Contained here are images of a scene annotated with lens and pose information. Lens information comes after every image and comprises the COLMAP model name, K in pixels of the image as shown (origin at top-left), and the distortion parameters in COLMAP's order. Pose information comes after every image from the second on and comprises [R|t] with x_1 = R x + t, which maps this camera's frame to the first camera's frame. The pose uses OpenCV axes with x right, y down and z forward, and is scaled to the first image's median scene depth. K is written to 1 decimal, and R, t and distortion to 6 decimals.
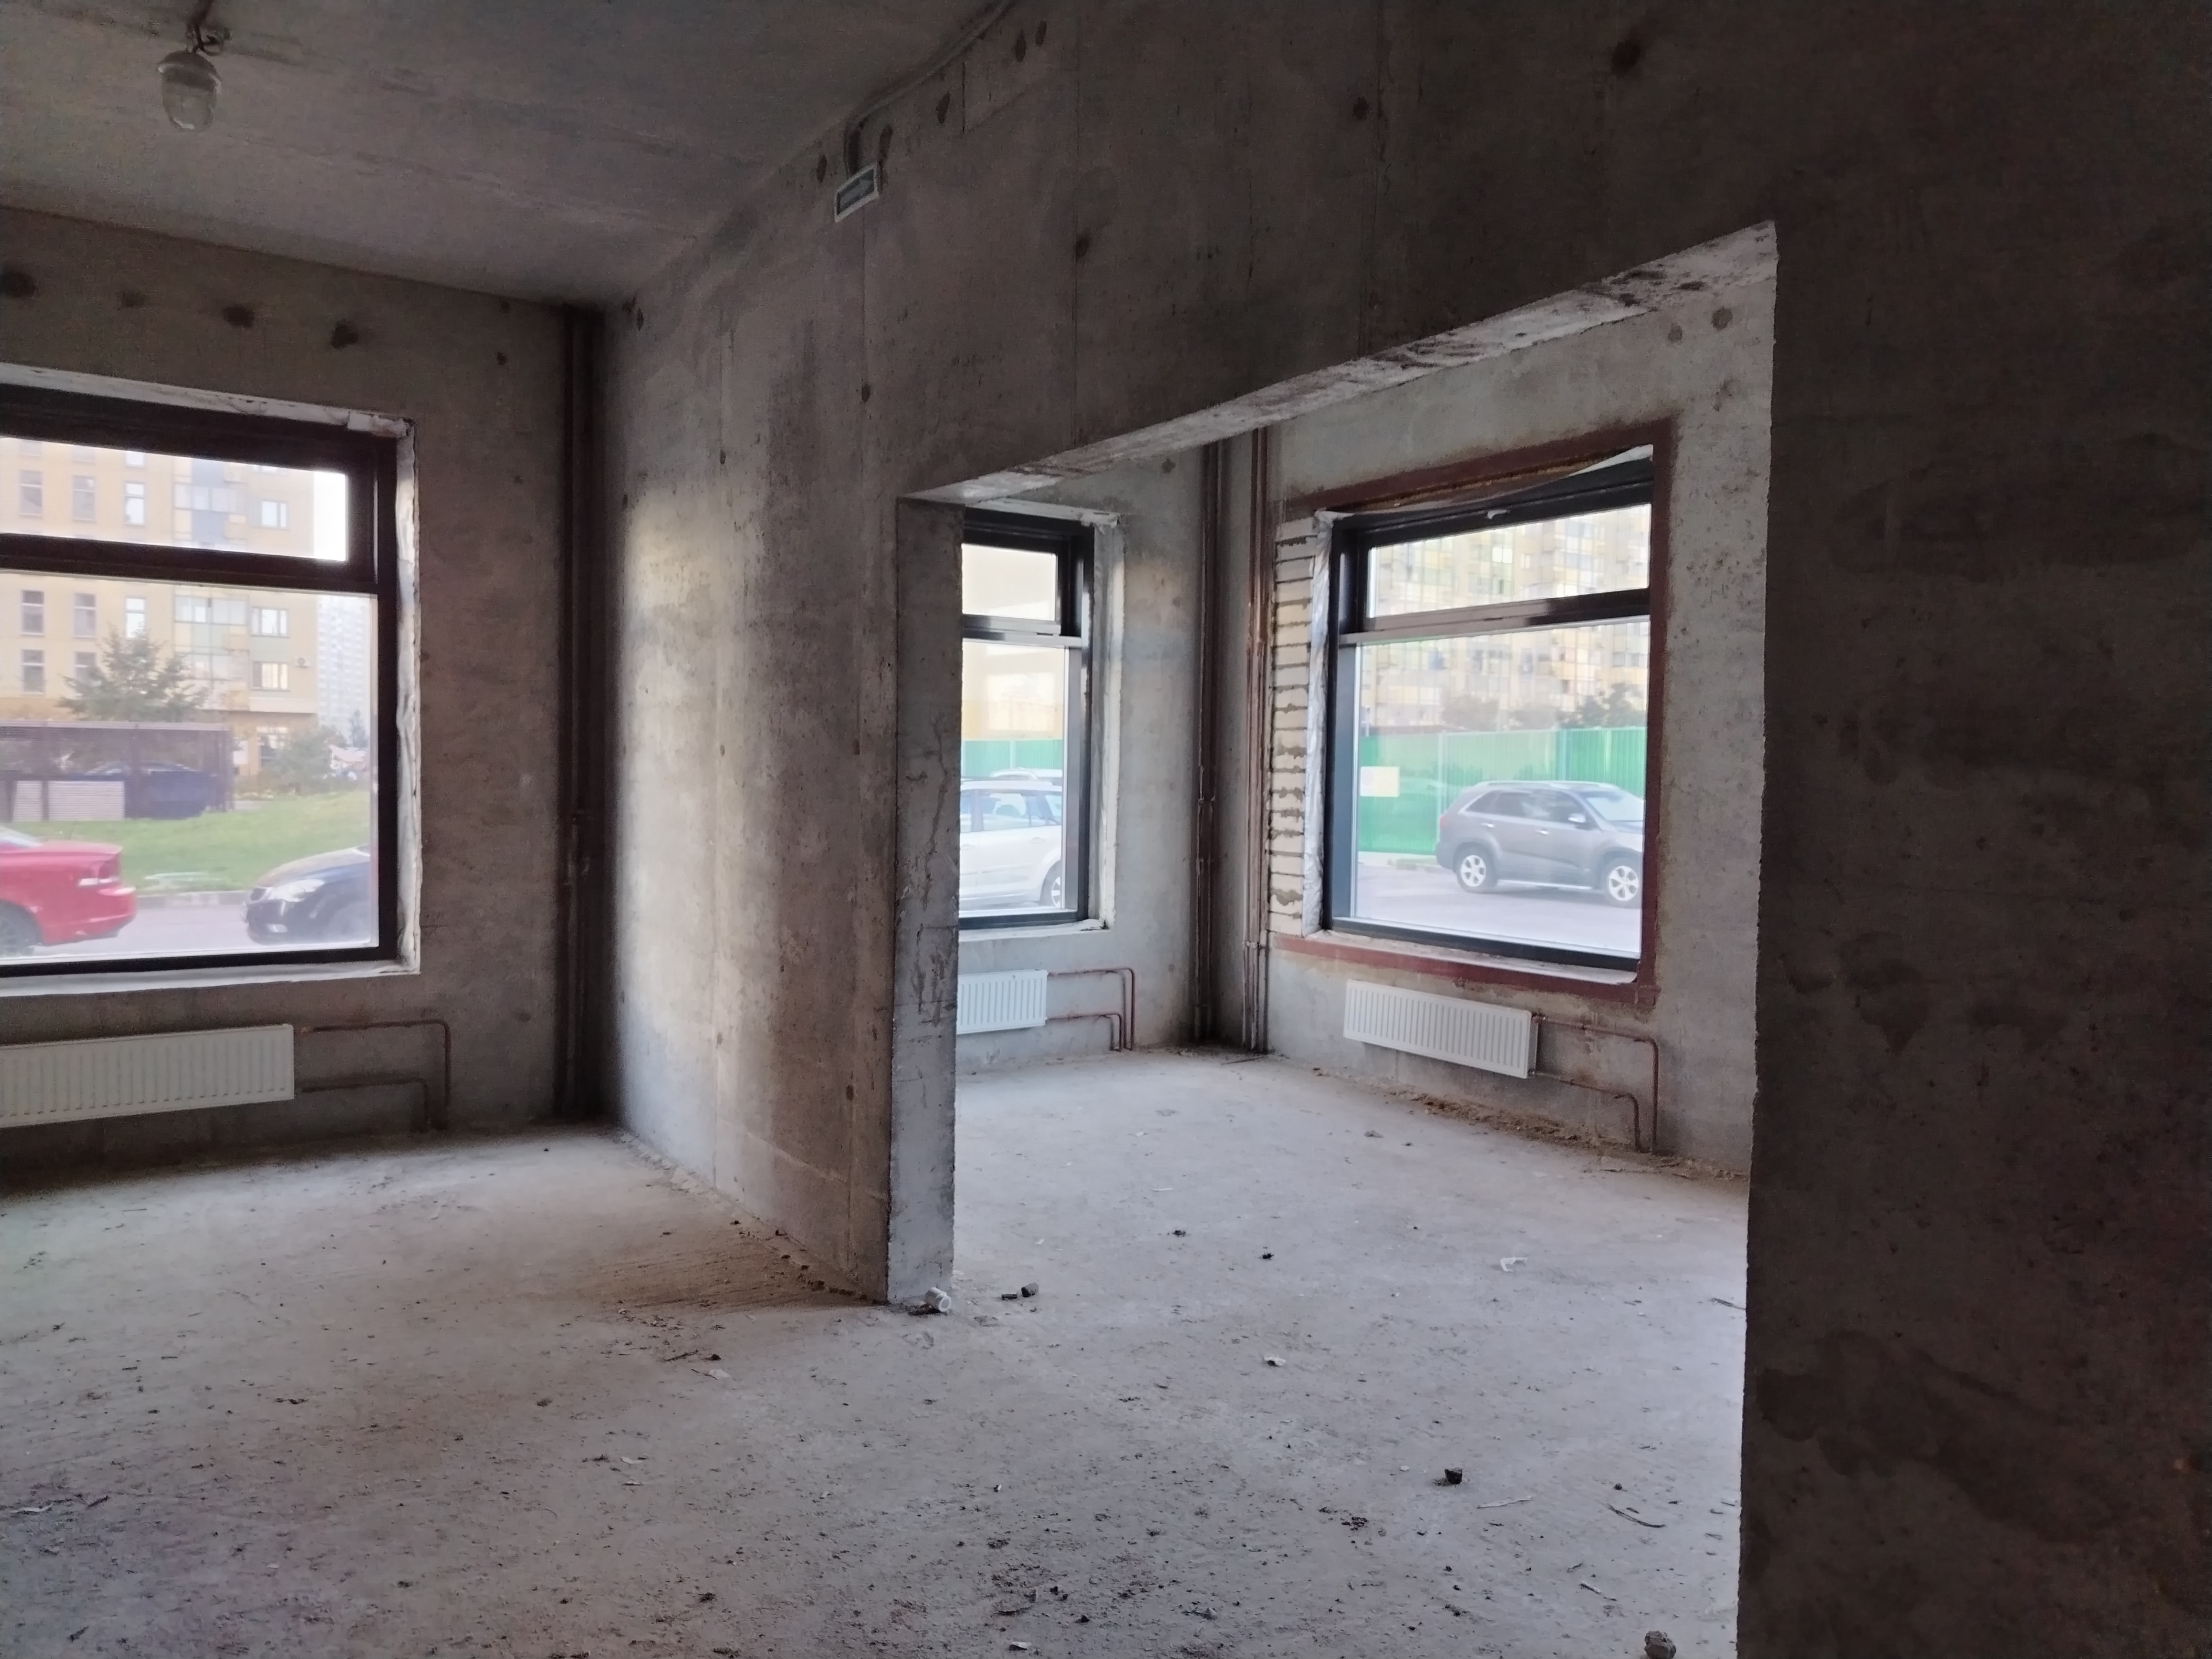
lens RADIAL K [[1531.3, 0, 1106.2], [0, 1531.3, 823.4], [0, 0, 1]] dist [0.093056, -0.002085]
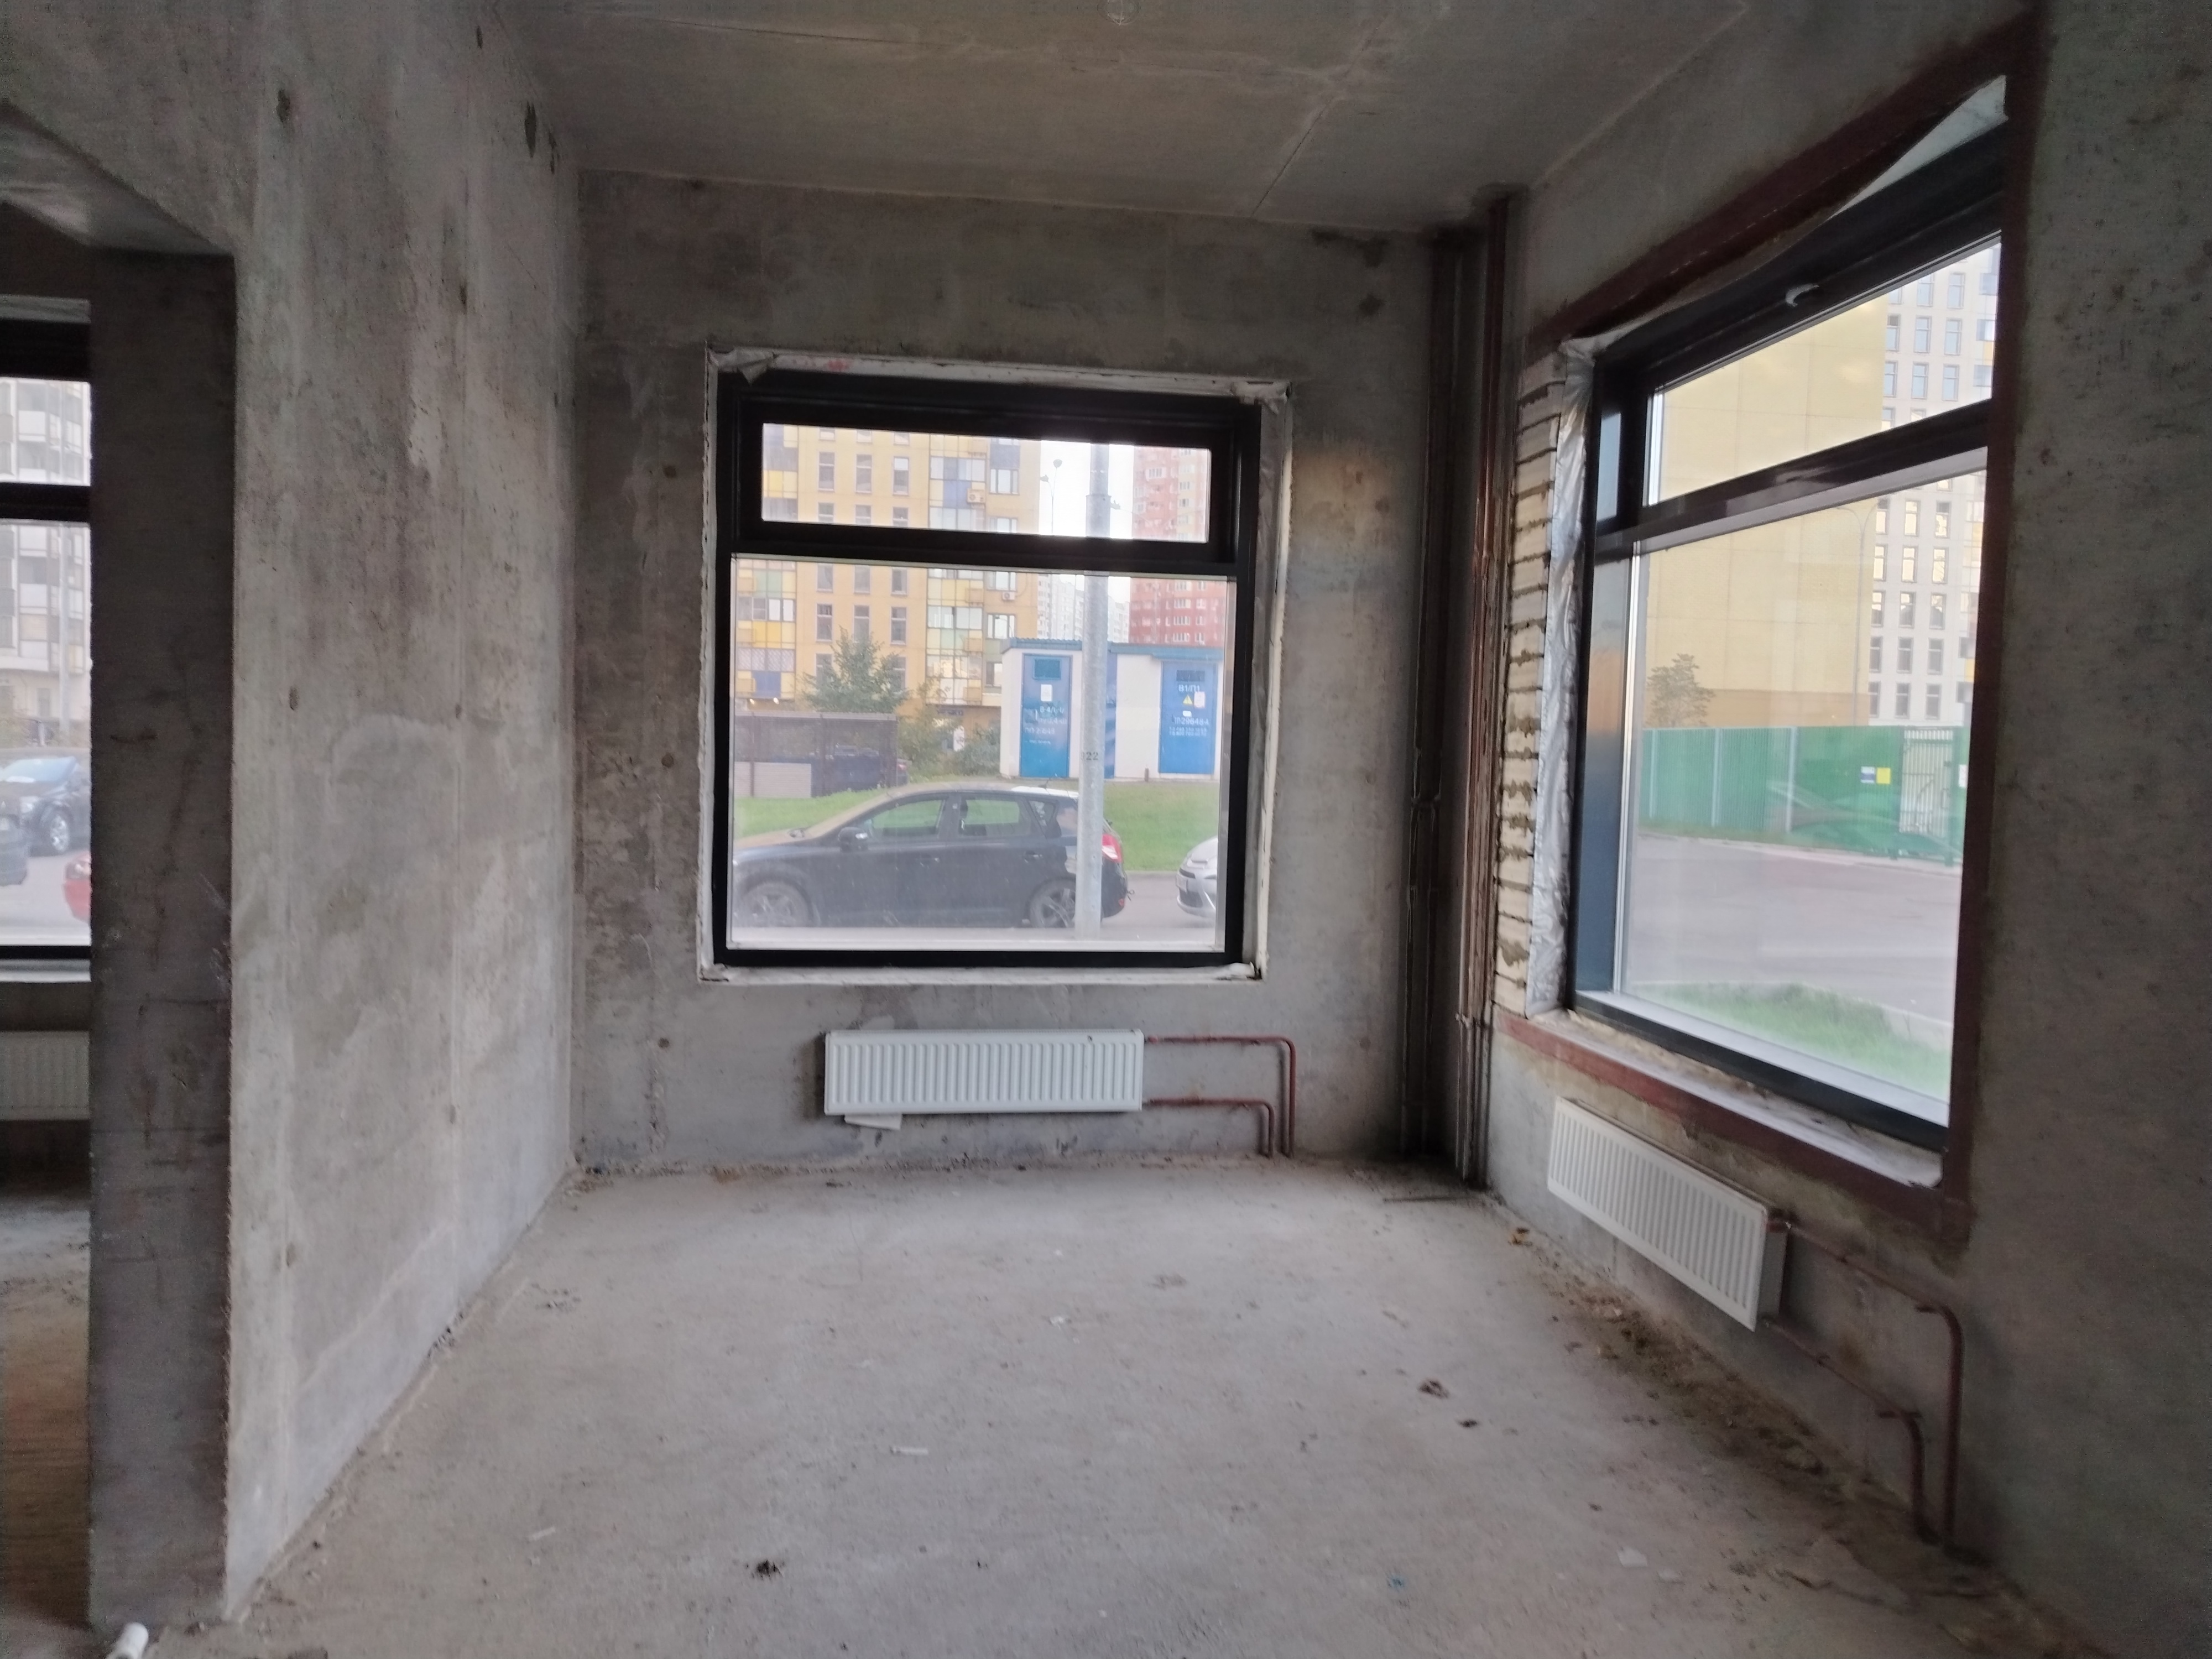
lens RADIAL K [[1533.7, 0, 1106.0], [0, 1533.7, 829.5], [0, 0, 1]] dist [0.025522, -0.004826]
pose [[0.896242, 0.033009, -0.442335, 0.250523], [-0.029354, 0.999455, 0.015106, -0.008299], [0.442593, -0.000554, 0.896723, 0.350698]]
